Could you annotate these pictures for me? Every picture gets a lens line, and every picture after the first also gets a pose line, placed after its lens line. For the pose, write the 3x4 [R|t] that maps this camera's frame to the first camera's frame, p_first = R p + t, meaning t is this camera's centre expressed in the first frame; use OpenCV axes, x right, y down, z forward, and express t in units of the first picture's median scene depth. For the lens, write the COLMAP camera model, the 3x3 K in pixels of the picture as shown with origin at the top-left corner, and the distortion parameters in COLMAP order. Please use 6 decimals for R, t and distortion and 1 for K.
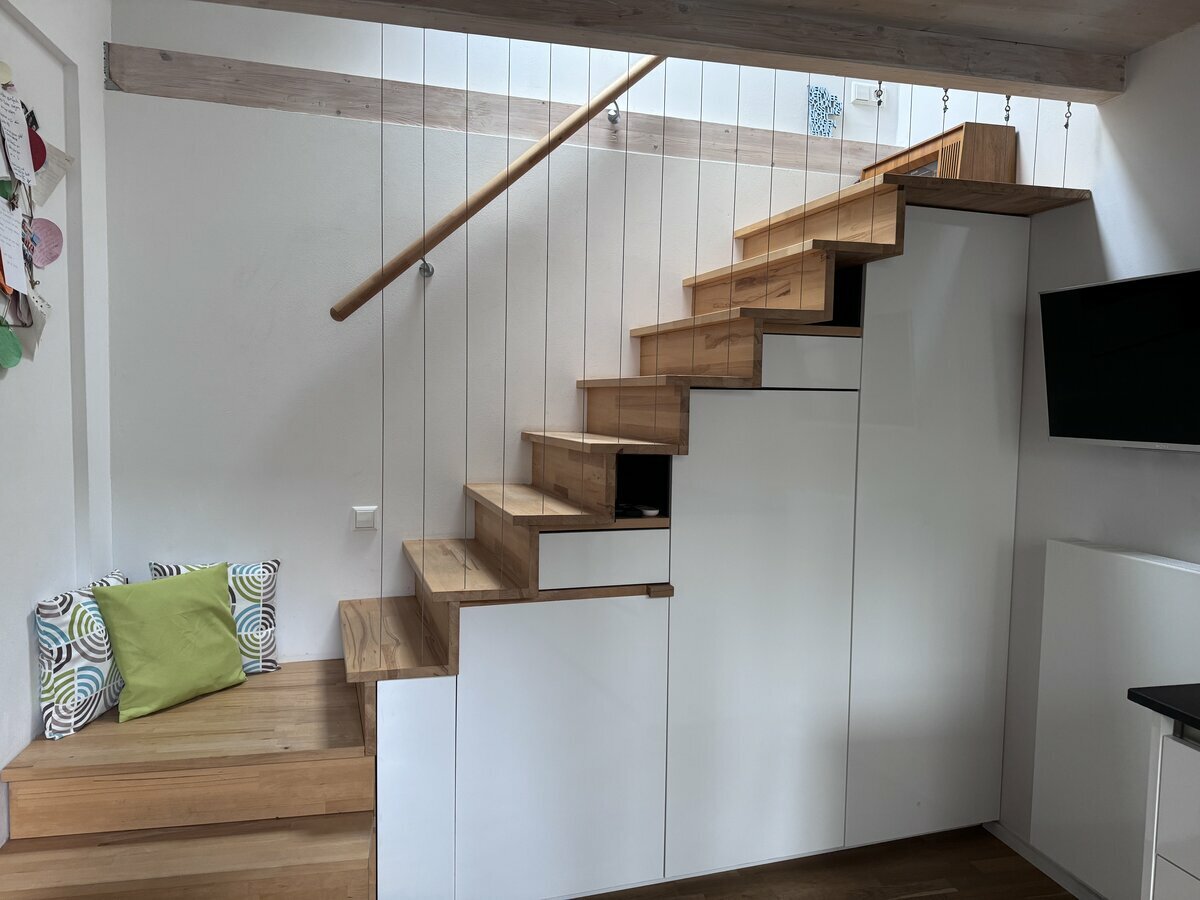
lens RADIAL K [[831.3, 0, 600.0], [0, 831.3, 450.0], [0, 0, 1]] dist [-0.004595, -0.006948]
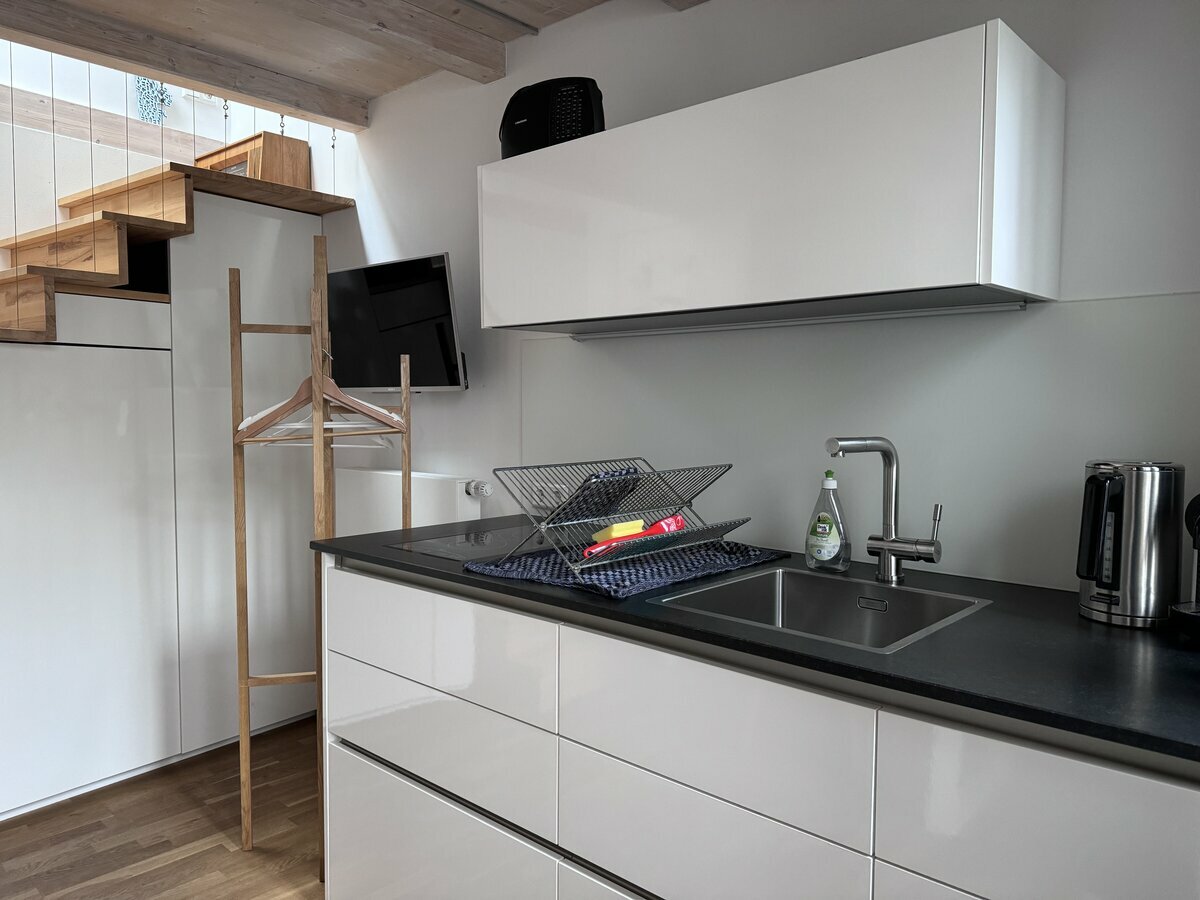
lens RADIAL K [[845.5, 0, 600.0], [0, 845.5, 450.0], [0, 0, 1]] dist [0.041562, -0.037848]
pose [[0.832298, -0.037786, 0.553039, 0.158841], [0.042805, 0.999076, 0.003841, 0.093586], [-0.552674, 0.020476, 0.833146, -0.326424]]
